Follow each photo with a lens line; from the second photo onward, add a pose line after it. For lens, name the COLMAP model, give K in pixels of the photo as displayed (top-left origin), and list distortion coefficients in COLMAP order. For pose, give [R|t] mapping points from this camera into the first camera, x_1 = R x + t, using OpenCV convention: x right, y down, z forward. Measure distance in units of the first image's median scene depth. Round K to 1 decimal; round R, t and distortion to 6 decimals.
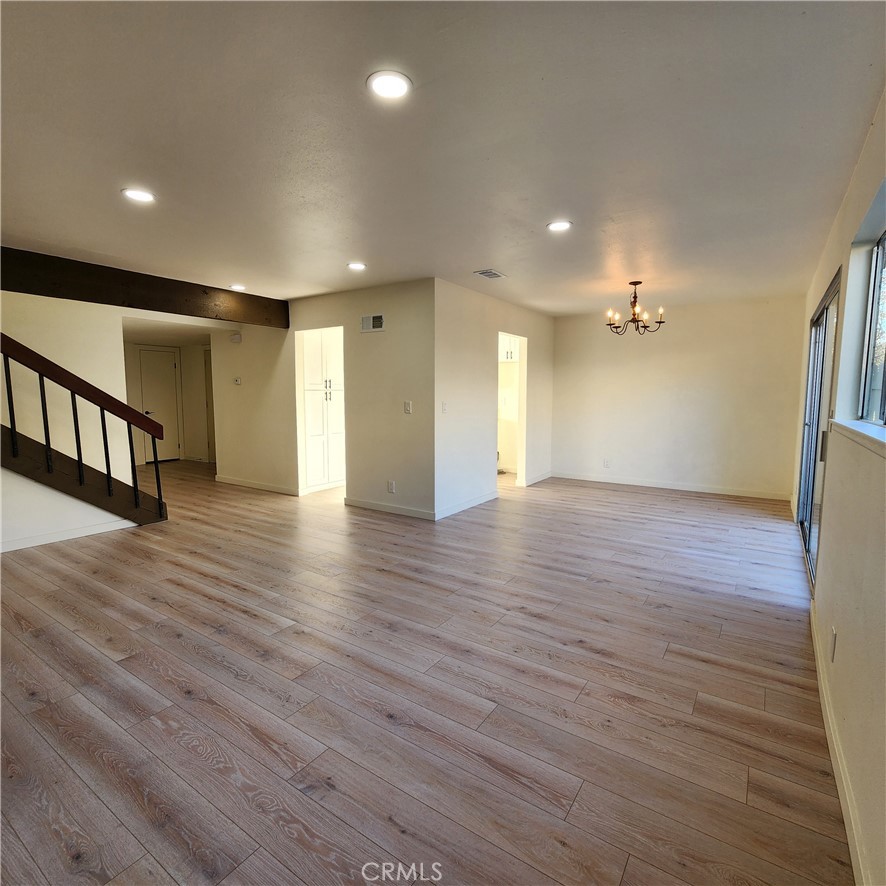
lens RADIAL K [[483.2, 0, 445.2], [0, 483.2, 444.9], [0, 0, 1]] dist [-0.000358, -0.000823]
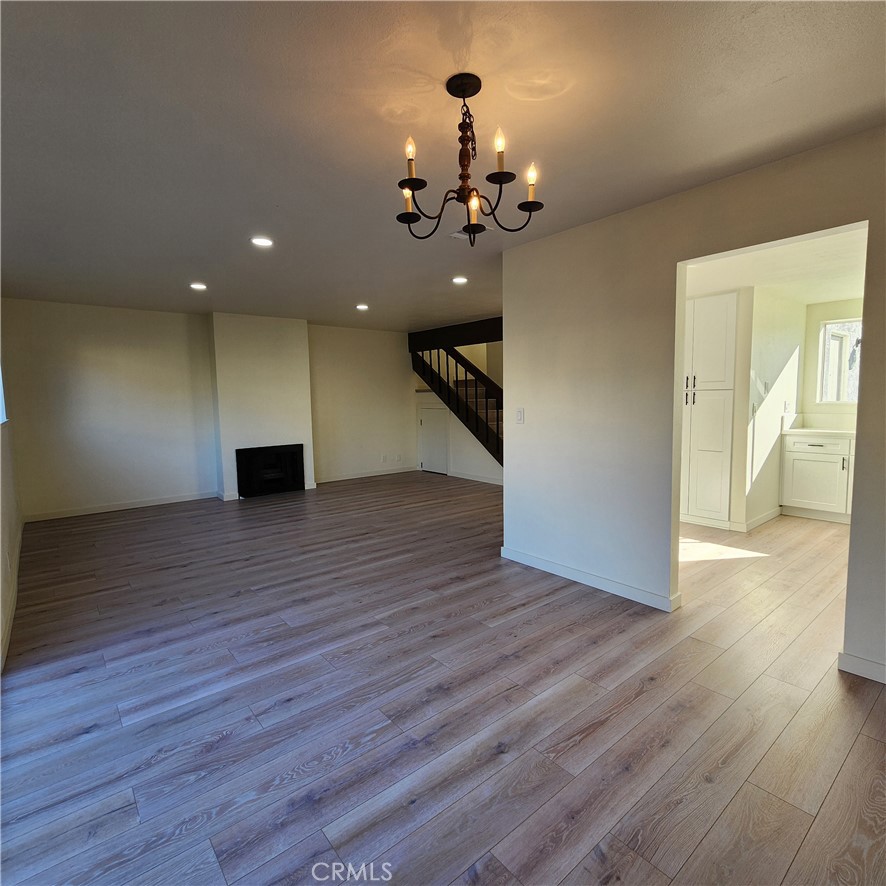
lens RADIAL K [[483.2, 0, 445.5], [0, 483.2, 441.4], [0, 0, 1]] dist [-0.000358, -0.000823]
pose [[-0.279242, 0.092811, -0.955725, 1.108484], [-0.085227, 0.988994, 0.120943, -0.176988], [0.956431, 0.115226, -0.268259, 1.623121]]
